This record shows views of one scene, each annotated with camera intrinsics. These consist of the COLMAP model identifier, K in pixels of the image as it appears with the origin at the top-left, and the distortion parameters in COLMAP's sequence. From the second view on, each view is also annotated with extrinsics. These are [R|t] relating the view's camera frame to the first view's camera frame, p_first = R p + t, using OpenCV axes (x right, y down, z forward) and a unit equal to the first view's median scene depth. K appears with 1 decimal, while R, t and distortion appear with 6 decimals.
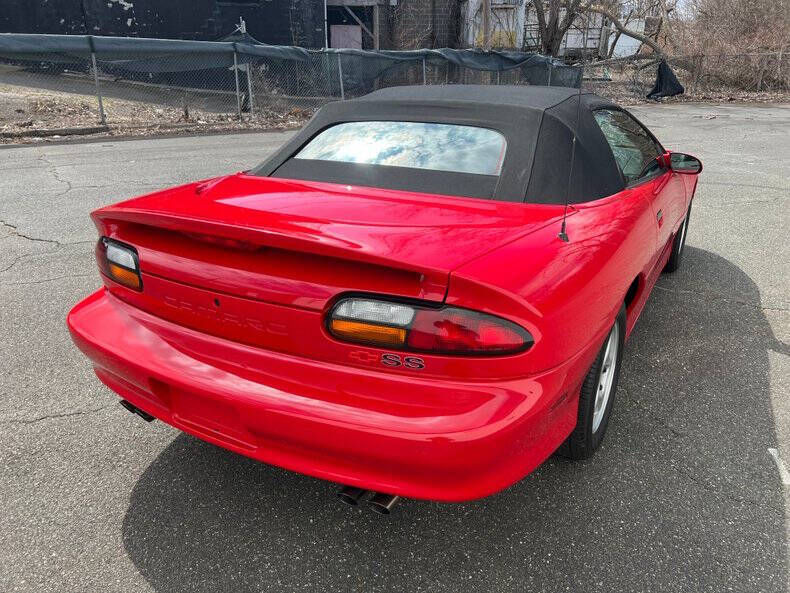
lens RADIAL K [[592.2, 0, 398.0], [0, 592.2, 298.2], [0, 0, 1]] dist [0.050130, -0.052798]
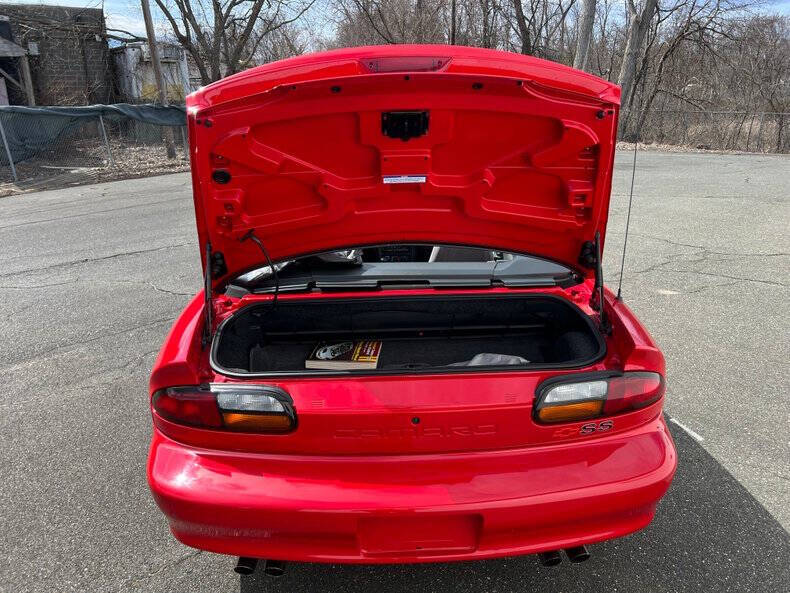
lens RADIAL K [[592.2, 0, 392.6], [0, 592.2, 298.9], [0, 0, 1]] dist [0.050130, -0.052798]
pose [[0.853553, -0.166643, 0.493637, -0.549307], [0.200360, 0.979596, -0.015750, -0.129344], [-0.480940, 0.112348, 0.869526, 0.074898]]
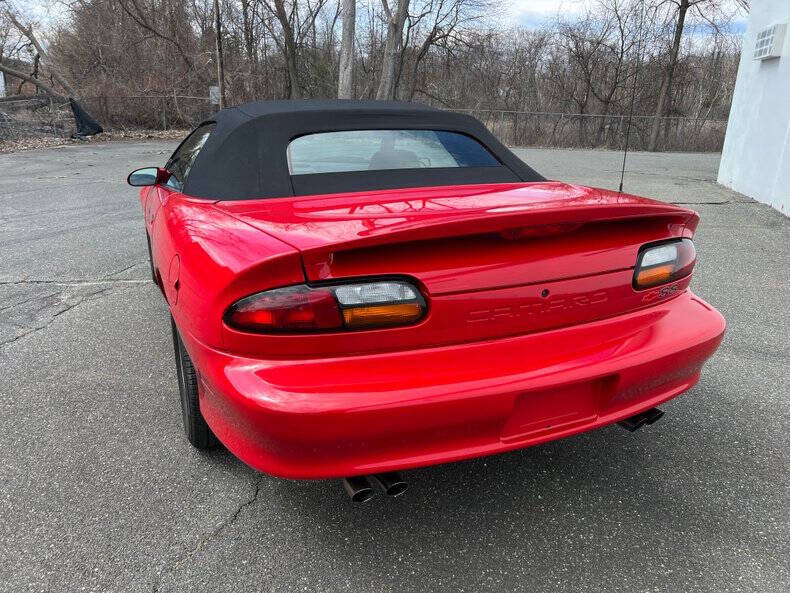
lens RADIAL K [[592.2, 0, 391.1], [0, 592.2, 299.8], [0, 0, 1]] dist [0.050130, -0.052798]
pose [[0.597359, -0.239701, 0.765314, -0.834148], [0.286338, 0.955137, 0.075656, -0.089751], [-0.749115, 0.173945, 0.639195, 0.384558]]
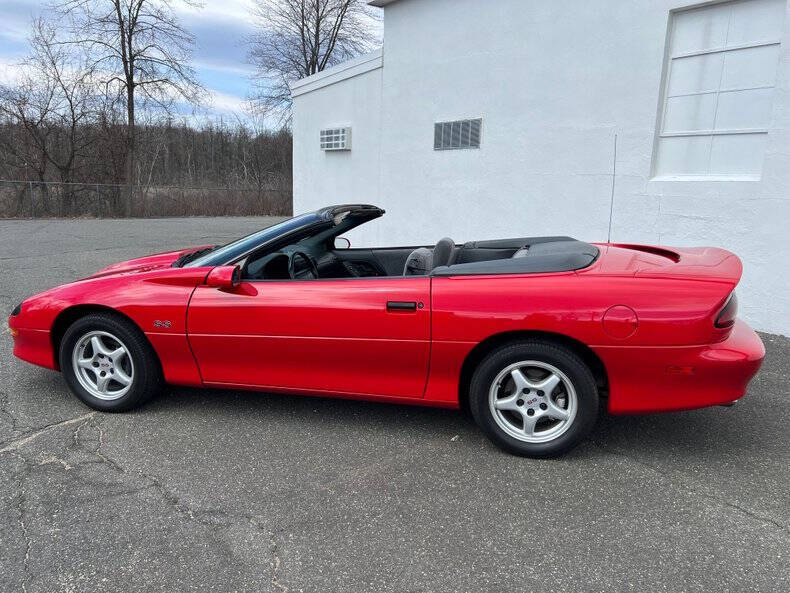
lens RADIAL K [[592.2, 0, 391.5], [0, 592.2, 301.8], [0, 0, 1]] dist [0.050130, -0.052798]
pose [[-0.267262, -0.195450, 0.943594, -1.403748], [0.340434, 0.896920, 0.282206, -0.672050], [-0.901485, 0.396654, -0.173175, 1.707273]]
